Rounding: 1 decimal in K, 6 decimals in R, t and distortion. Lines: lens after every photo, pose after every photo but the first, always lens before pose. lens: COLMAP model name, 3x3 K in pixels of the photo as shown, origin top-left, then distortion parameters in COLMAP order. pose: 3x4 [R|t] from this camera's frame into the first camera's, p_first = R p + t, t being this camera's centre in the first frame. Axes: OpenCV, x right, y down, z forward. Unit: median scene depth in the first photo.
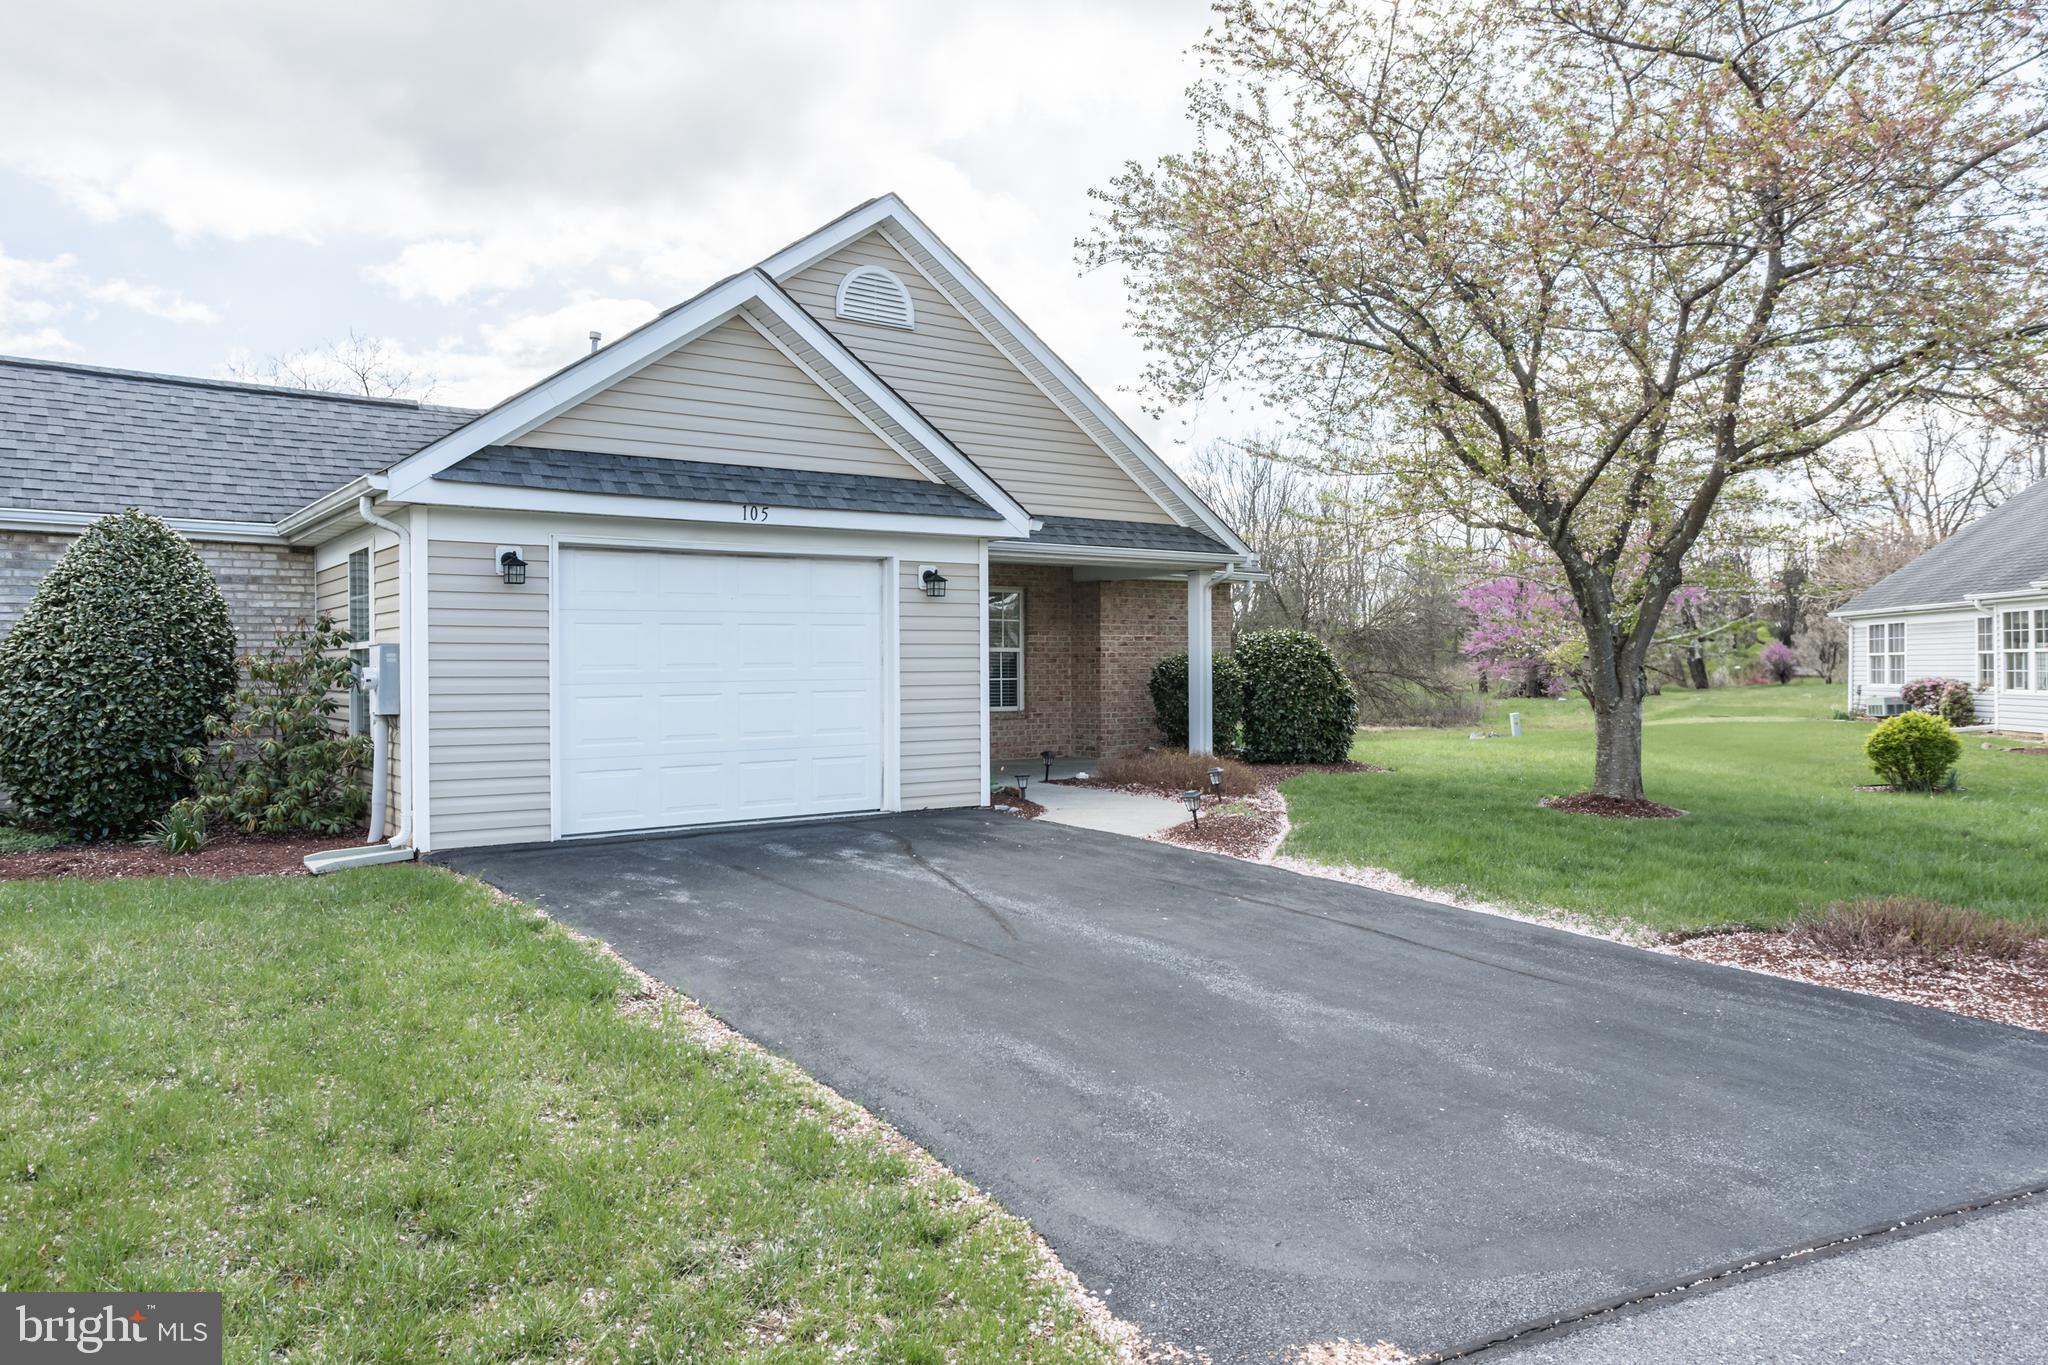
lens RADIAL K [[1358.6, 0, 1026.0], [0, 1358.6, 646.8], [0, 0, 1]] dist [0.002684, 0.000760]
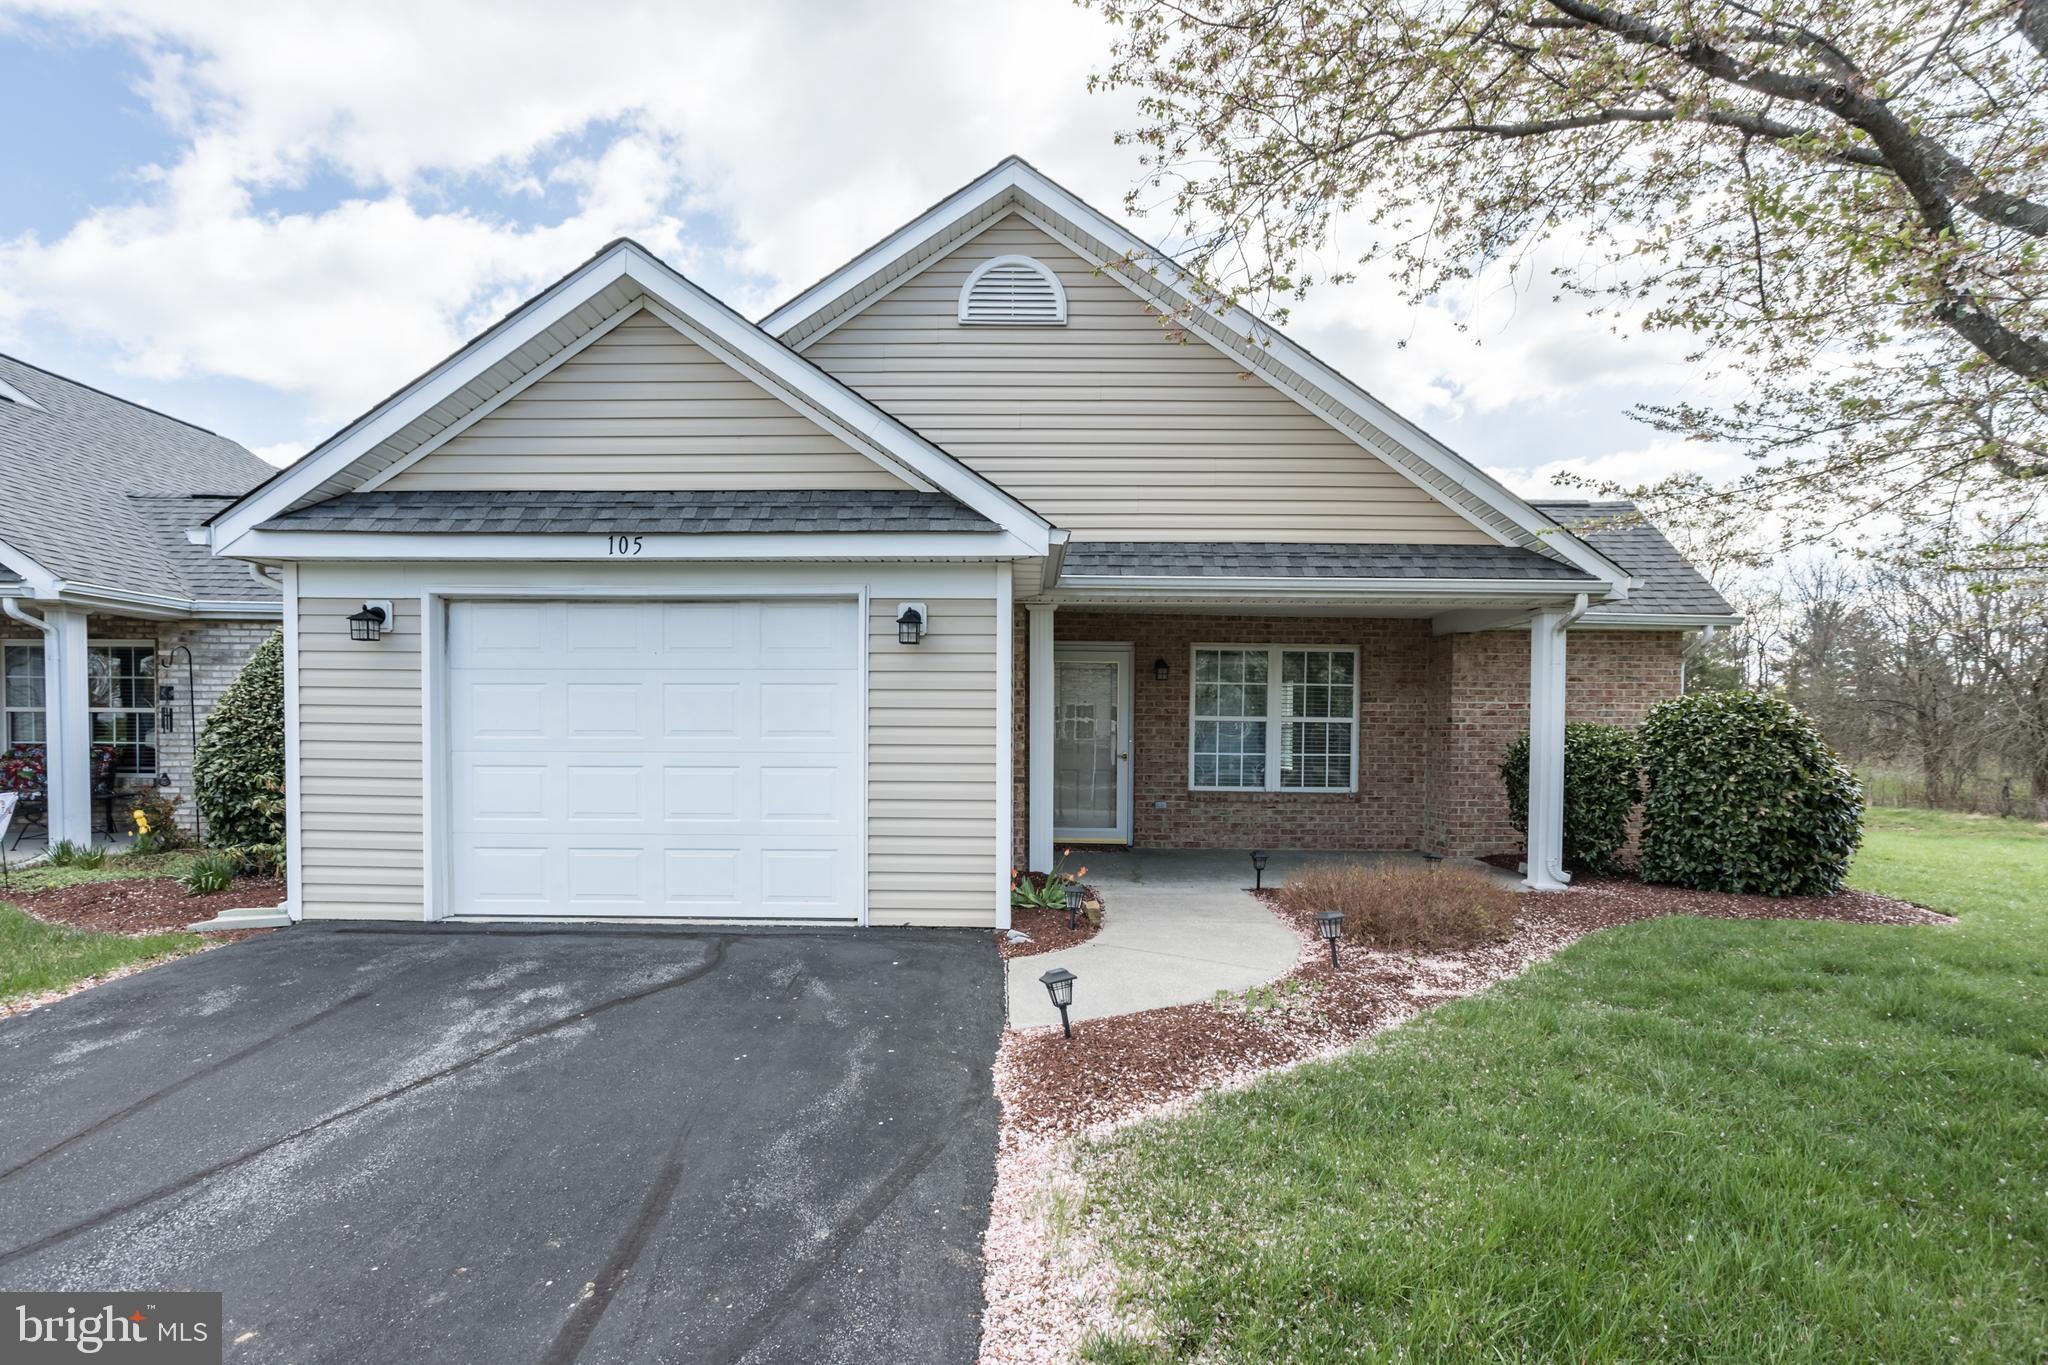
lens RADIAL K [[1017.8, 0, 1027.9], [0, 1017.8, 760.6], [0, 0, 1]] dist [-0.034477, 0.023416]
pose [[0.800993, 0.026443, -0.598090, 0.313130], [-0.003630, 0.999220, 0.039316, 0.004983], [0.598663, -0.029321, 0.800464, 0.571777]]
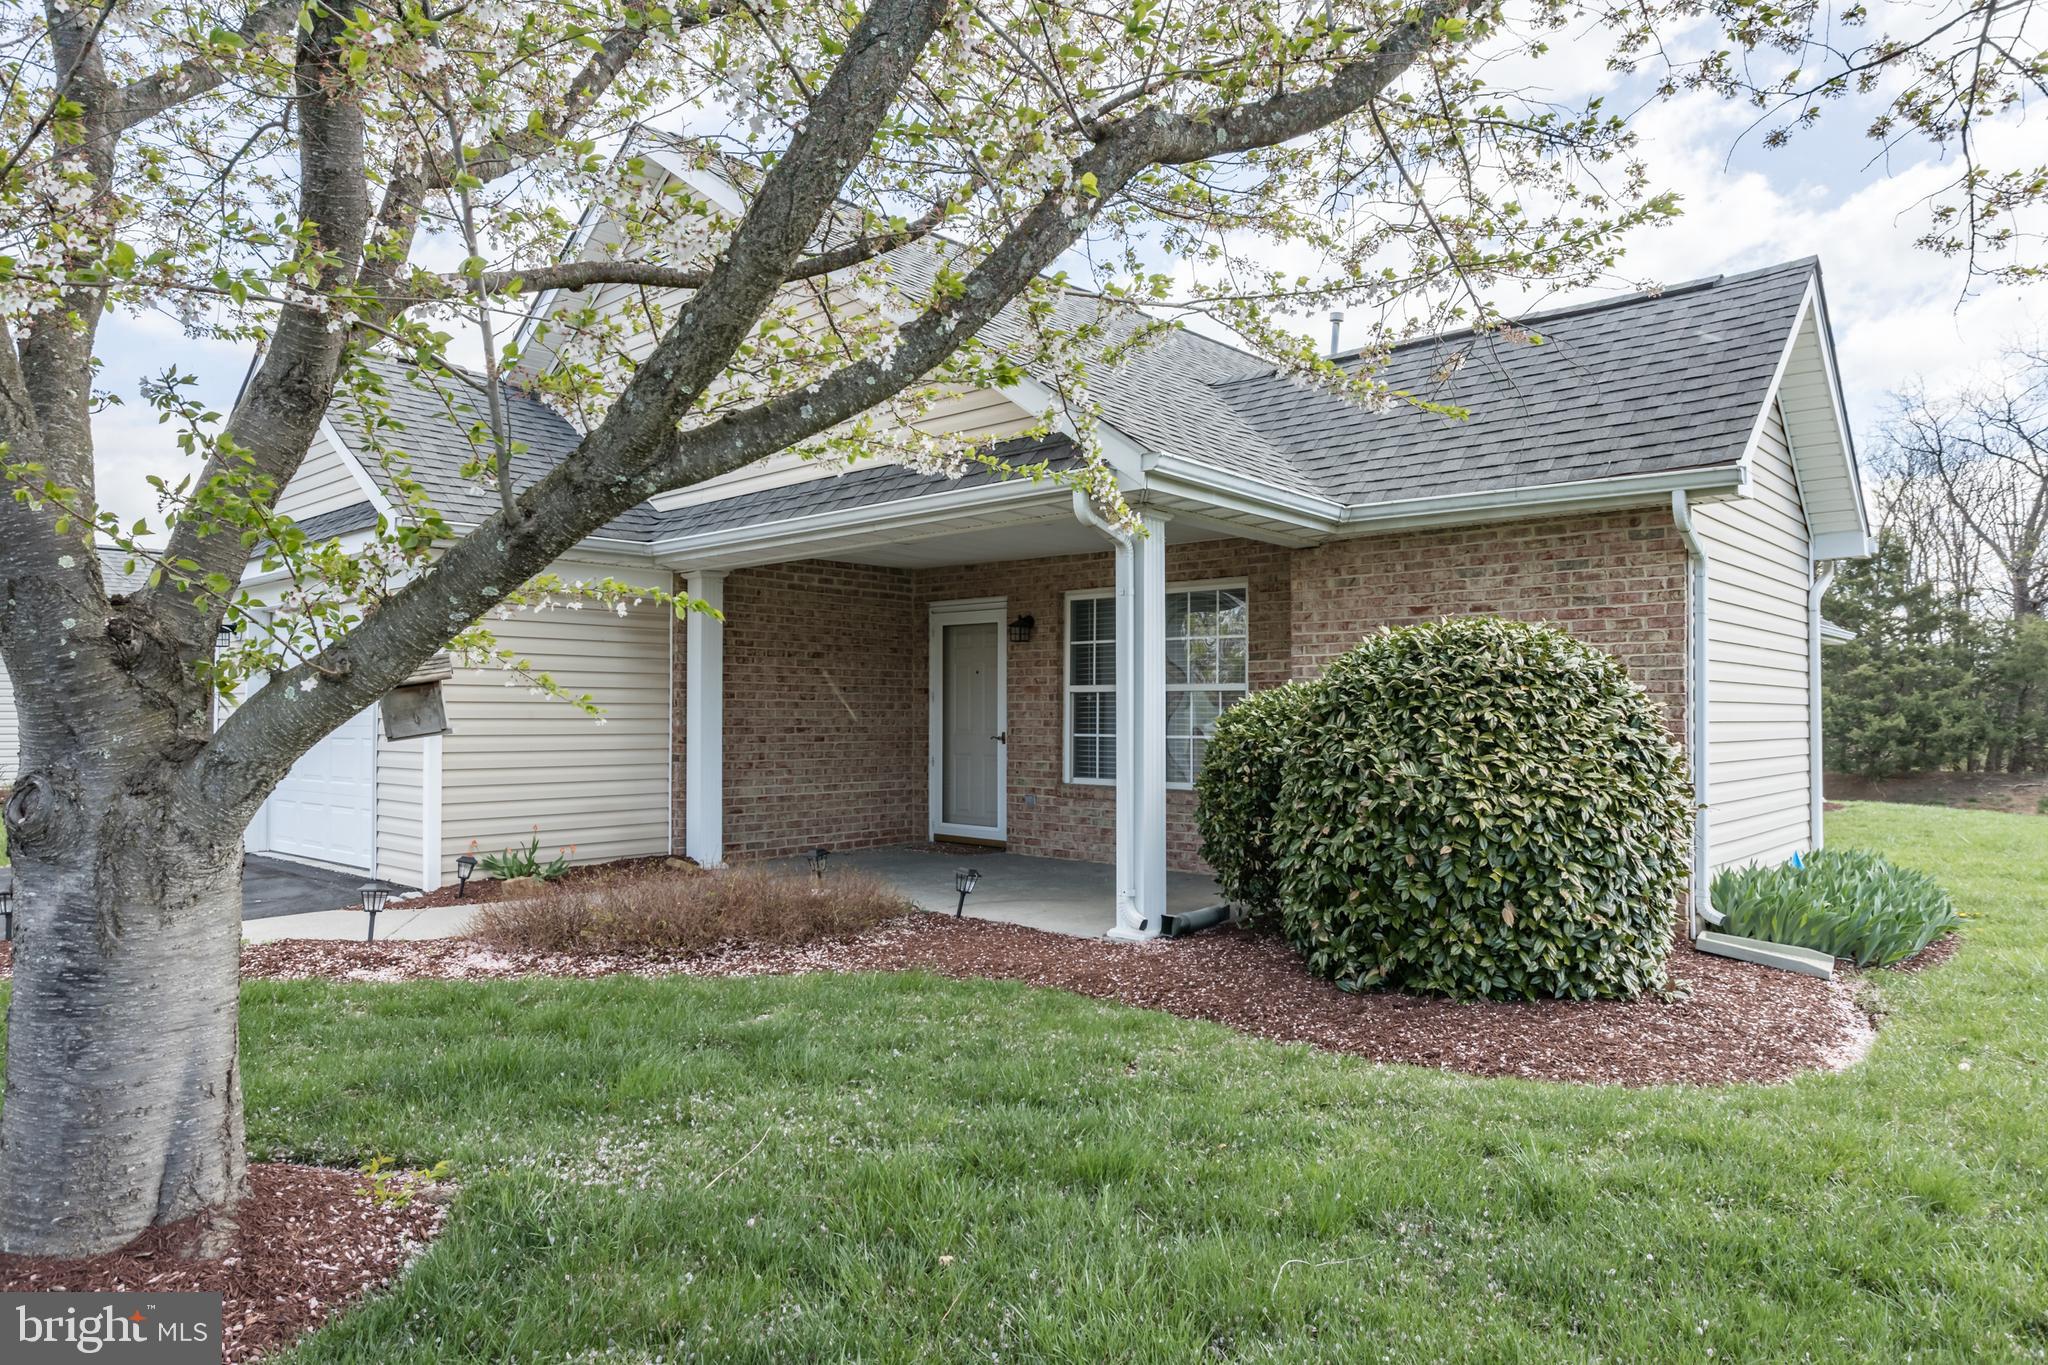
lens RADIAL K [[1314.5, 0, 1018.0], [0, 1314.5, 682.2], [0, 0, 1]] dist [-0.001932, -0.098495]
pose [[0.171648, -0.021723, -0.984919, 0.785399], [0.009984, 0.999744, -0.020310, 0.016075], [0.985108, -0.006347, 0.171821, 1.218481]]
